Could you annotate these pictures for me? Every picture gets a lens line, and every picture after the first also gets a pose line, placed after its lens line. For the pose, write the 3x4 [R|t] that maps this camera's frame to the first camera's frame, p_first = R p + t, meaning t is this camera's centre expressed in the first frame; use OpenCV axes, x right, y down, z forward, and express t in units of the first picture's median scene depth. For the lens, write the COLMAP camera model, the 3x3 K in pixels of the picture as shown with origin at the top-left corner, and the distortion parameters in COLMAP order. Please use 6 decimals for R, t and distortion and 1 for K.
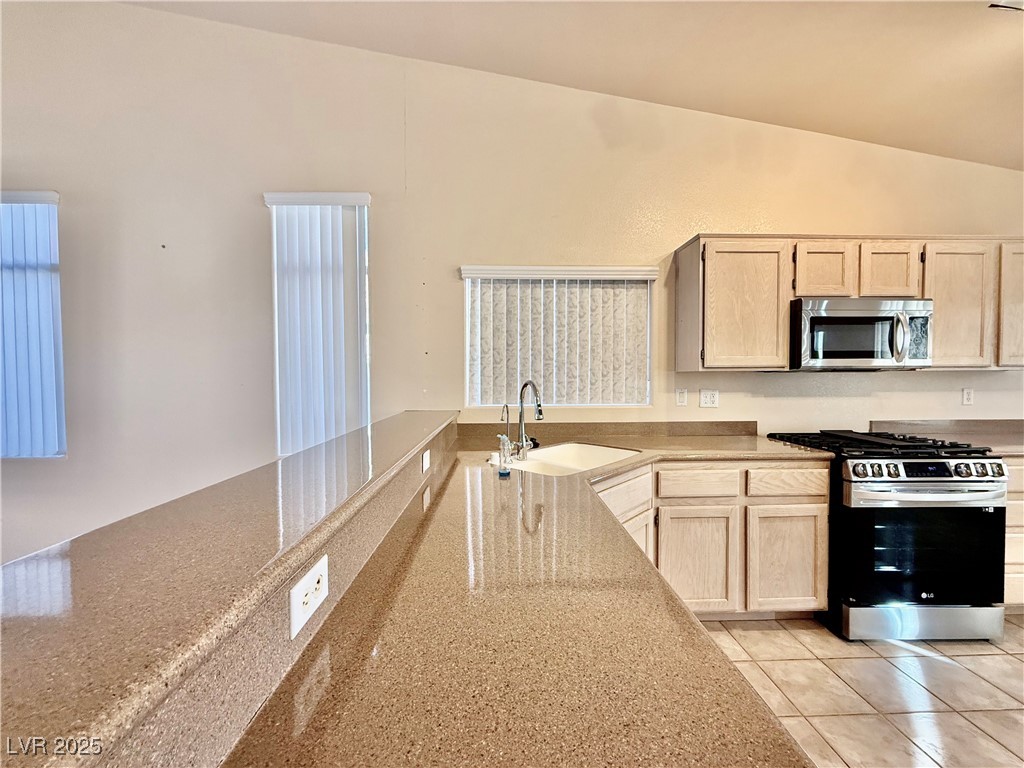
lens RADIAL K [[406.4, 0, 512.4], [0, 406.4, 385.9], [0, 0, 1]] dist [-0.001484, 0.000287]
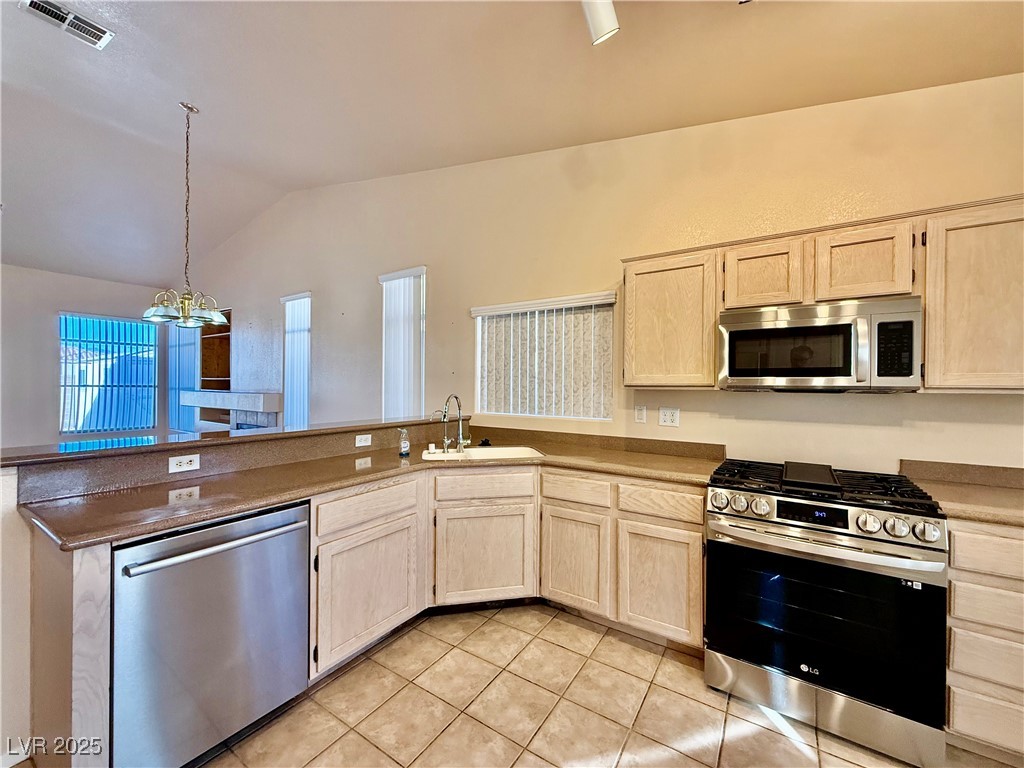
lens RADIAL K [[406.4, 0, 512.4], [0, 406.4, 385.9], [0, 0, 1]] dist [-0.001484, 0.000287]
pose [[0.819207, 0.010519, -0.573401, 0.830418], [-0.026924, 0.999435, -0.020131, -0.015756], [0.572866, 0.031929, 0.819027, -0.020657]]
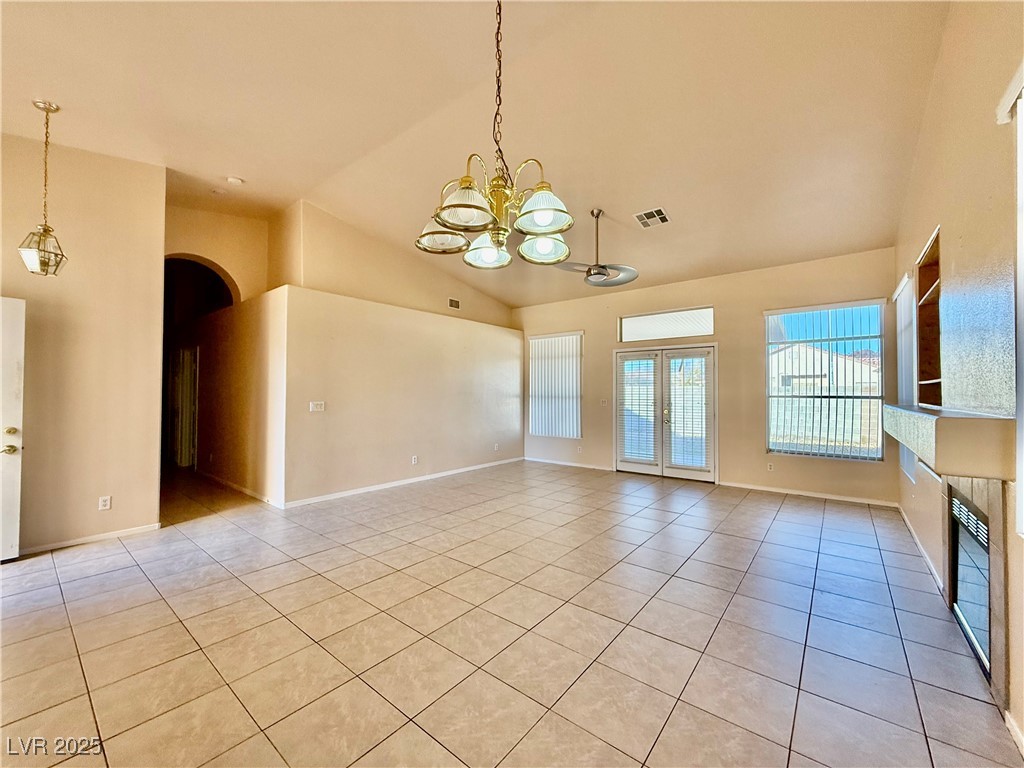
lens RADIAL K [[406.4, 0, 512.4], [0, 406.4, 385.9], [0, 0, 1]] dist [-0.001484, 0.000287]
pose [[-0.648899, -0.011815, -0.760783, -0.434871], [-0.022718, 0.999734, 0.003852, -0.025356], [0.760536, 0.019783, -0.648995, 0.879654]]
